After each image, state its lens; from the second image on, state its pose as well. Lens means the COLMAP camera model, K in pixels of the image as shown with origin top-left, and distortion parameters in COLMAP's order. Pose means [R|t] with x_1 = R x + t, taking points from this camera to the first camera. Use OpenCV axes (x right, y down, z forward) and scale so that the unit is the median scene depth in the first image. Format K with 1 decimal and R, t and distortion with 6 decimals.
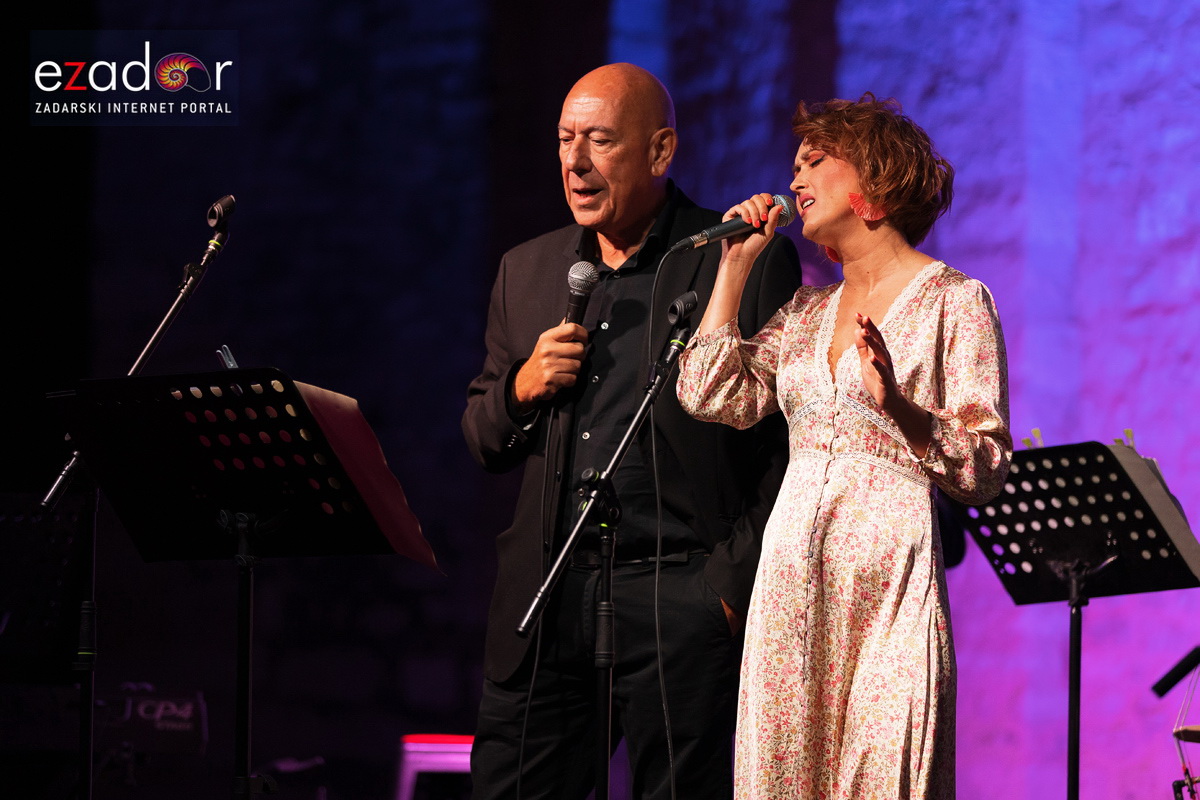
lens RADIAL K [[4410.5, 0, 613.2], [0, 4410.5, 423.1], [0, 0, 1]] dist [0.085389, 0.000000]
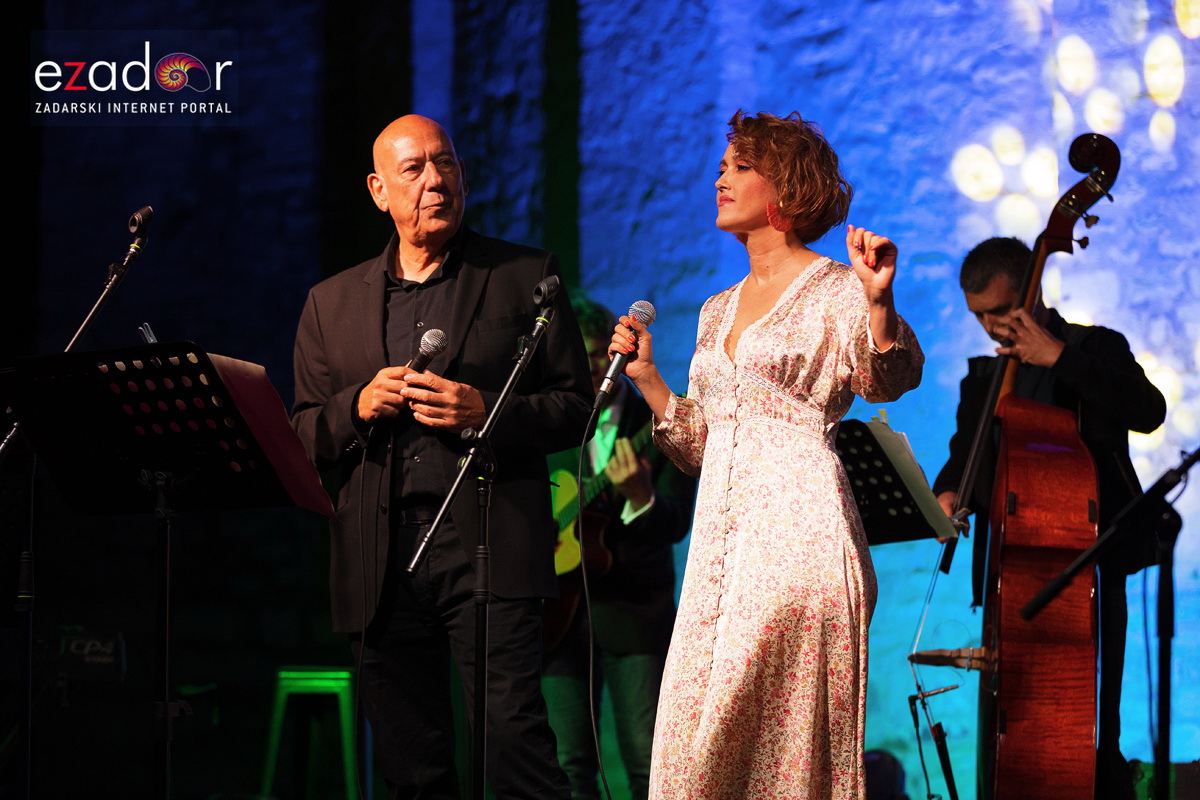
lens RADIAL K [[2904.8, 0, 567.5], [0, 2904.8, 343.5], [0, 0, 1]] dist [-0.042738, 0.000000]
pose [[0.998066, -0.003607, 0.062061, -0.023451], [0.006052, 0.999211, -0.039256, 0.016051], [-0.061871, 0.039555, 0.997300, 0.223031]]
